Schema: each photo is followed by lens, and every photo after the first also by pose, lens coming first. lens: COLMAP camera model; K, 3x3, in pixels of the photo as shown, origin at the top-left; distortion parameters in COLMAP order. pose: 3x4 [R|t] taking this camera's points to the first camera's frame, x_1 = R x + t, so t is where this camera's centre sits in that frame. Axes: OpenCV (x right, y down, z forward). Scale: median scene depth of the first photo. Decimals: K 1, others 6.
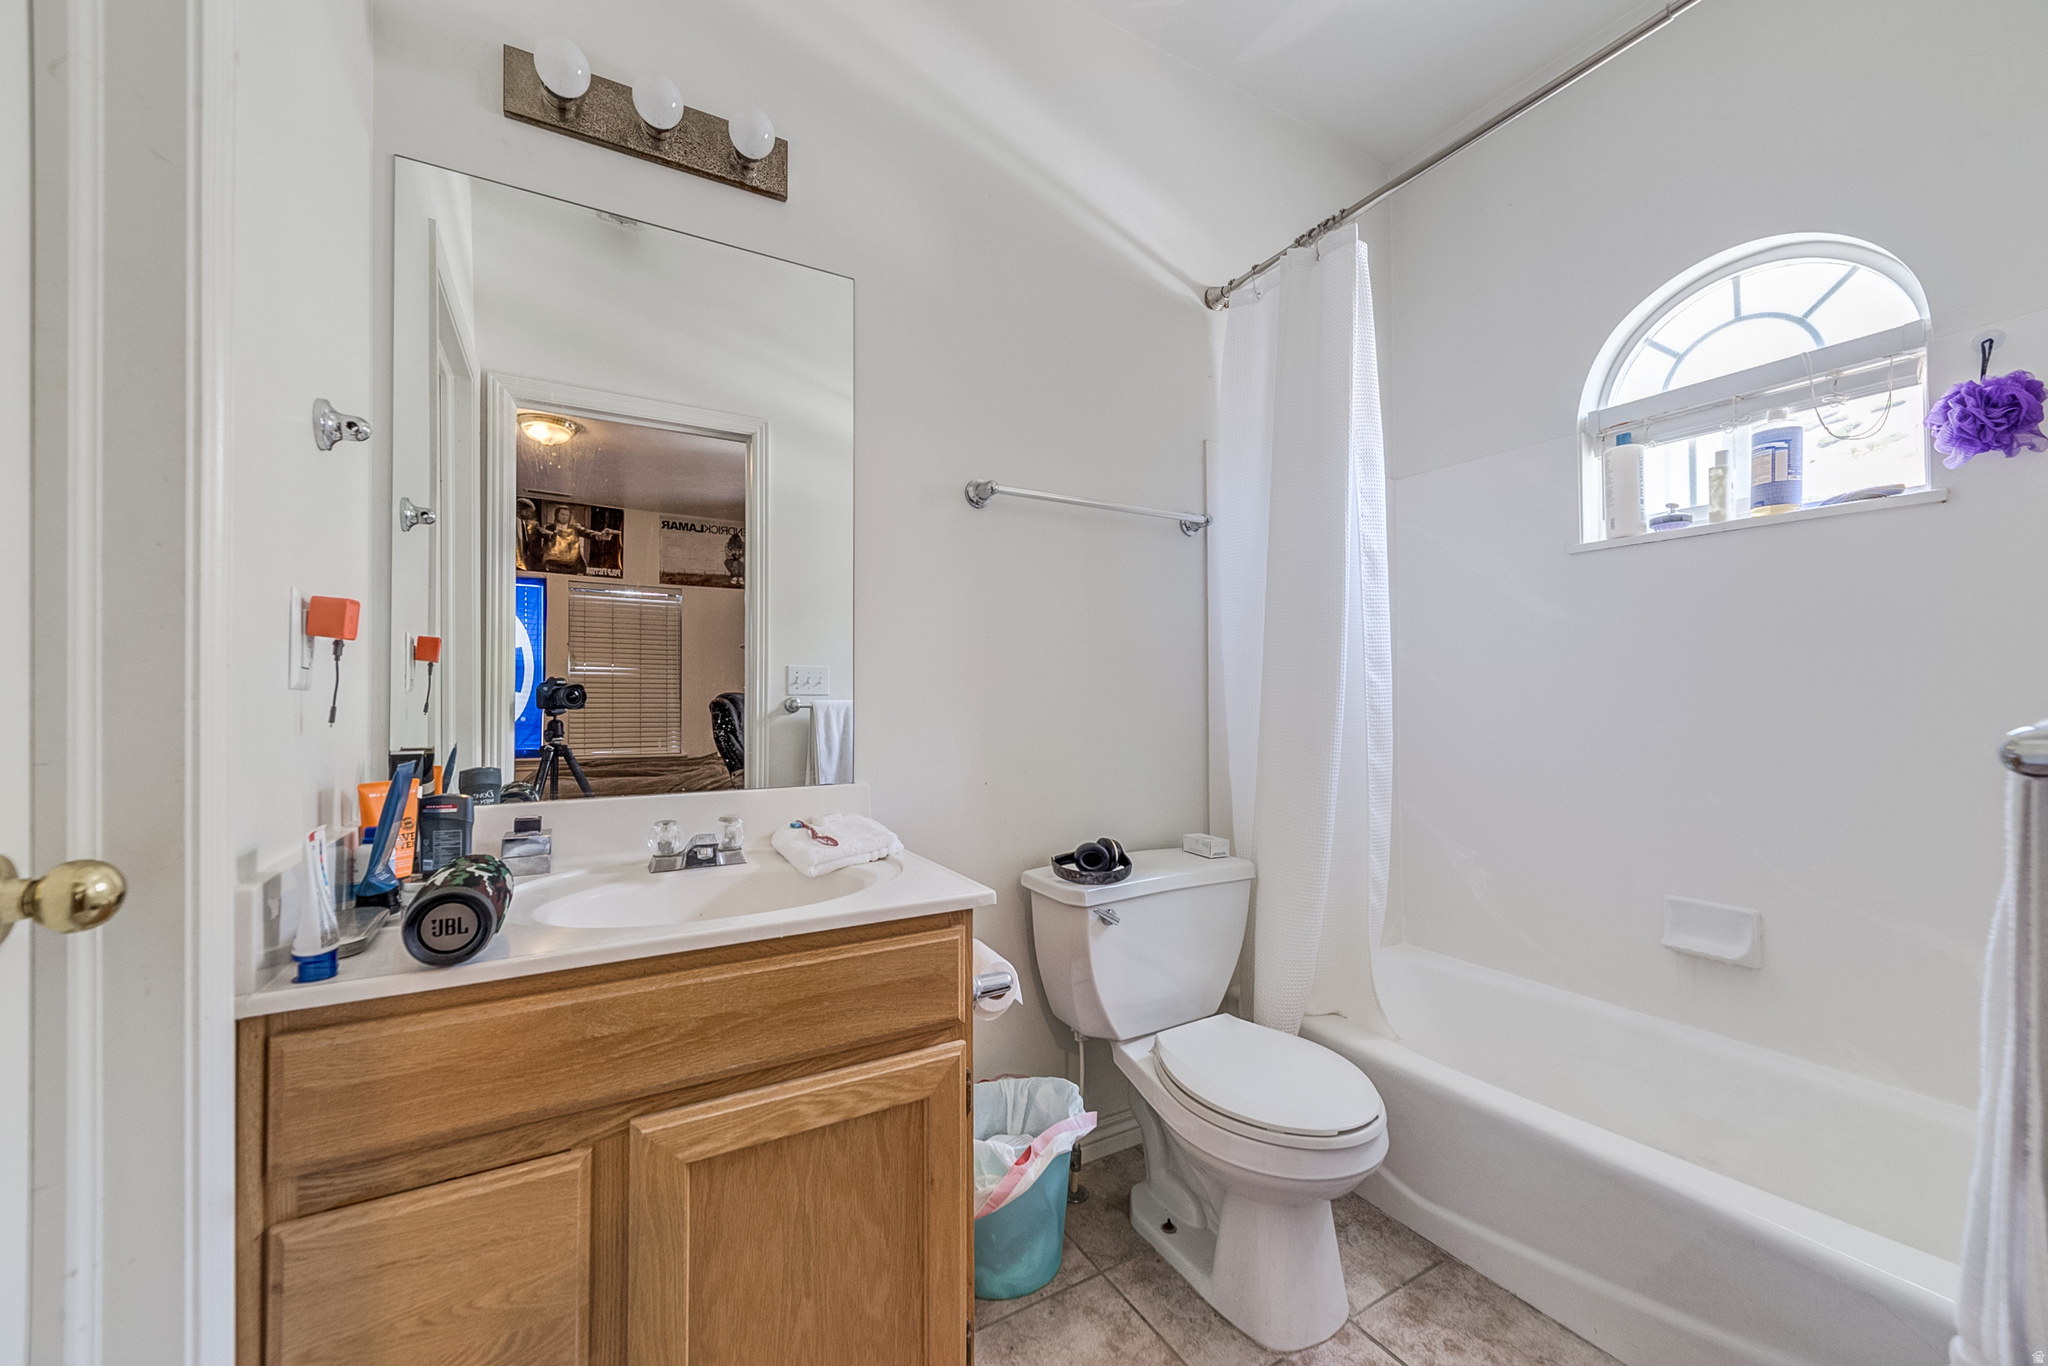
lens RADIAL K [[815.7, 0, 1023.5], [0, 815.7, 680.2], [0, 0, 1]] dist [0.009734, 0.000472]
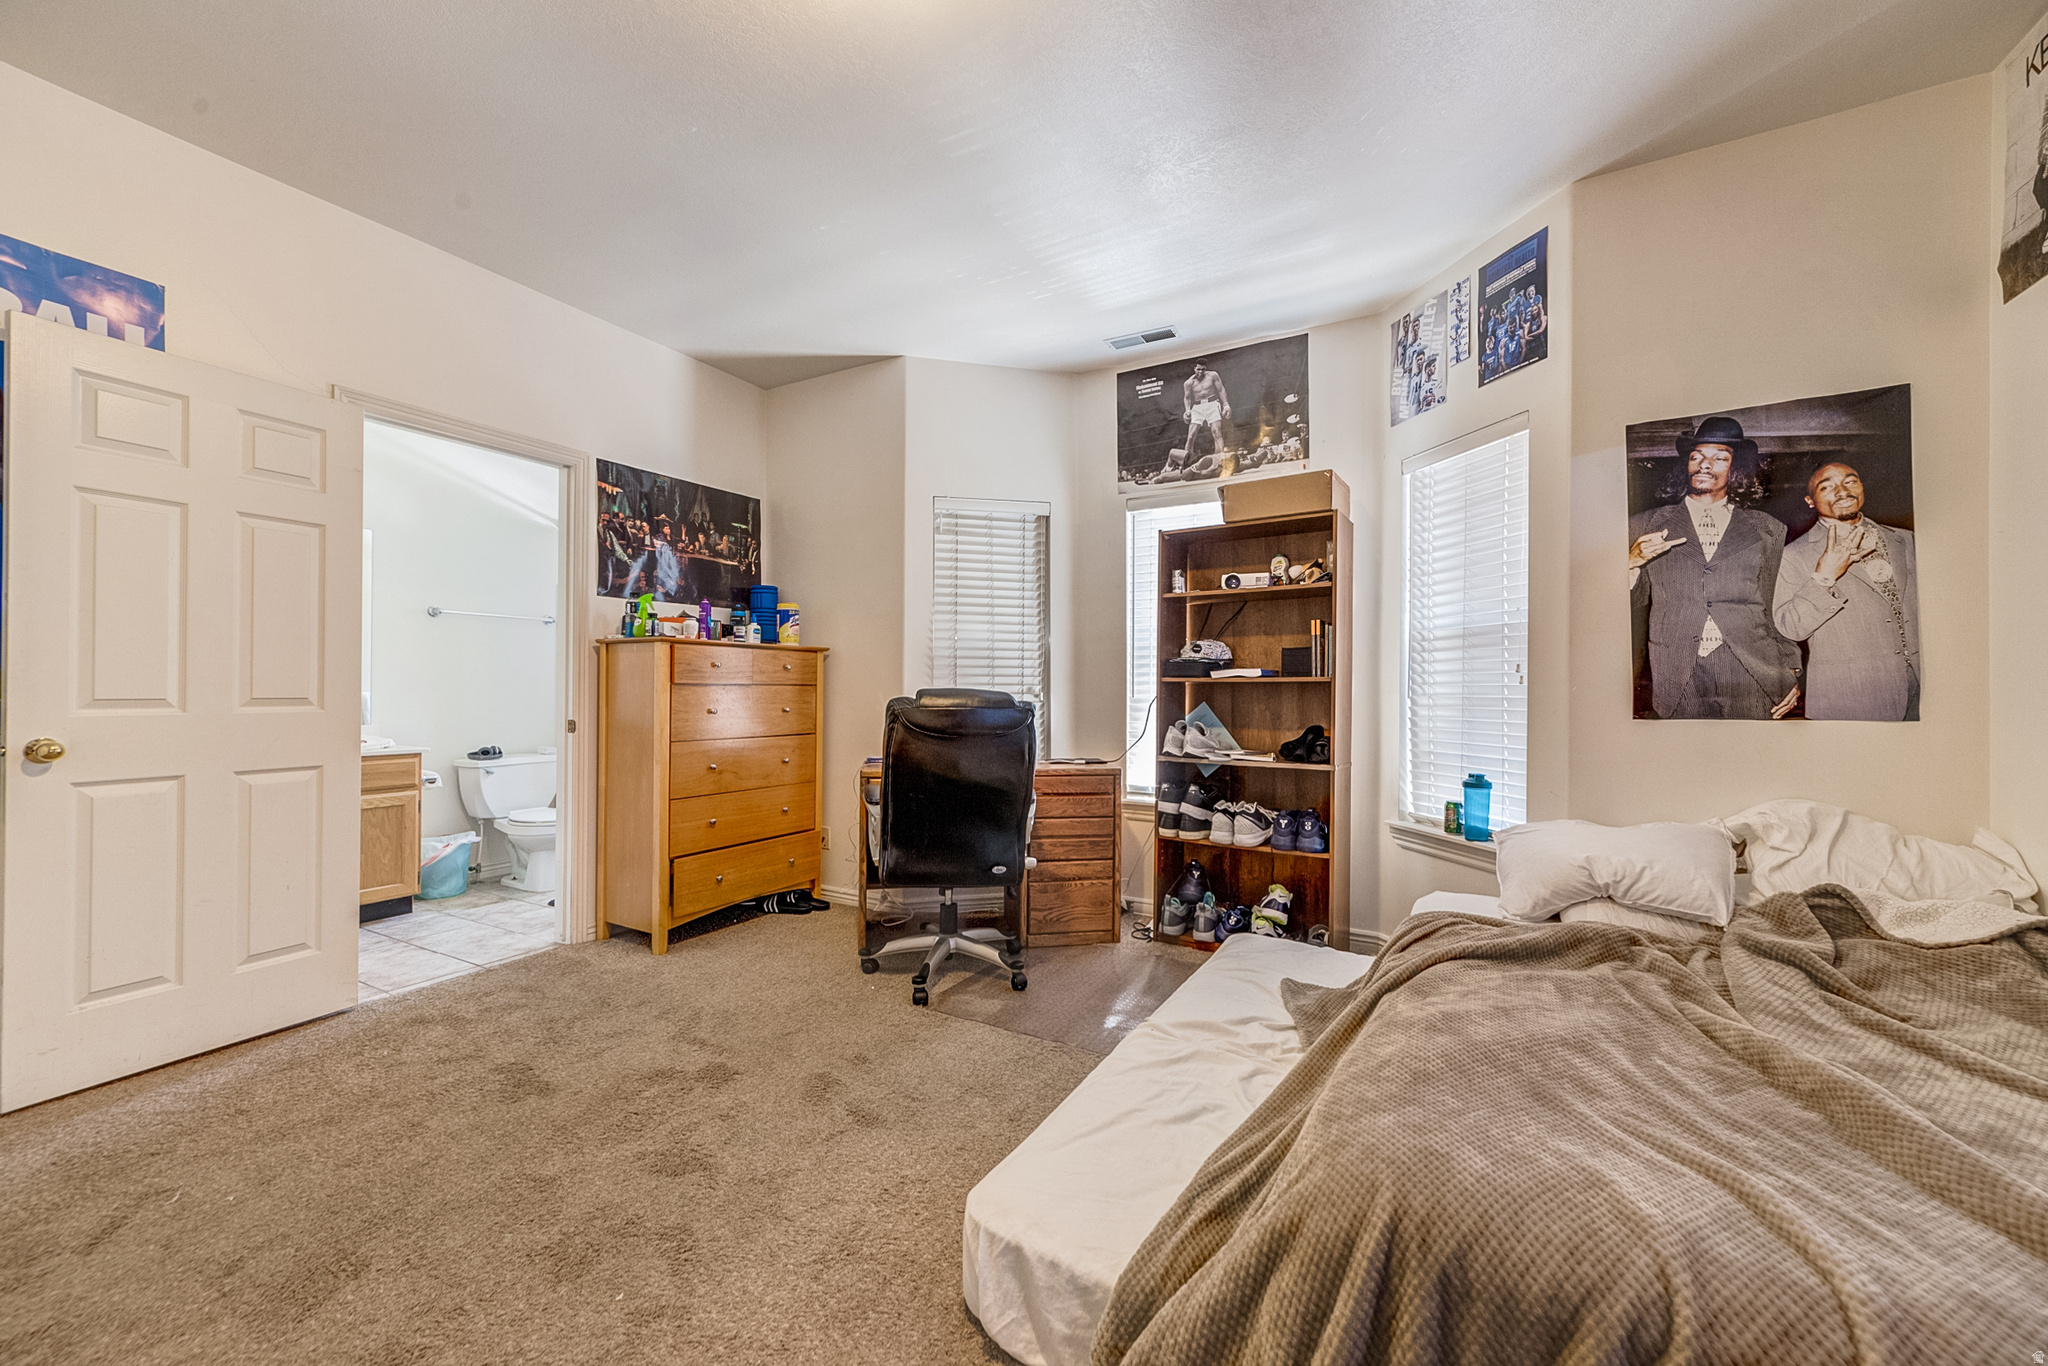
lens RADIAL K [[815.7, 0, 1023.5], [0, 815.7, 680.2], [0, 0, 1]] dist [0.009734, 0.000472]
pose [[0.872055, 0.004441, 0.489388, 0.362584], [-0.004408, 0.999990, -0.001220, -0.024448], [-0.489388, -0.001093, 0.872065, -2.581956]]
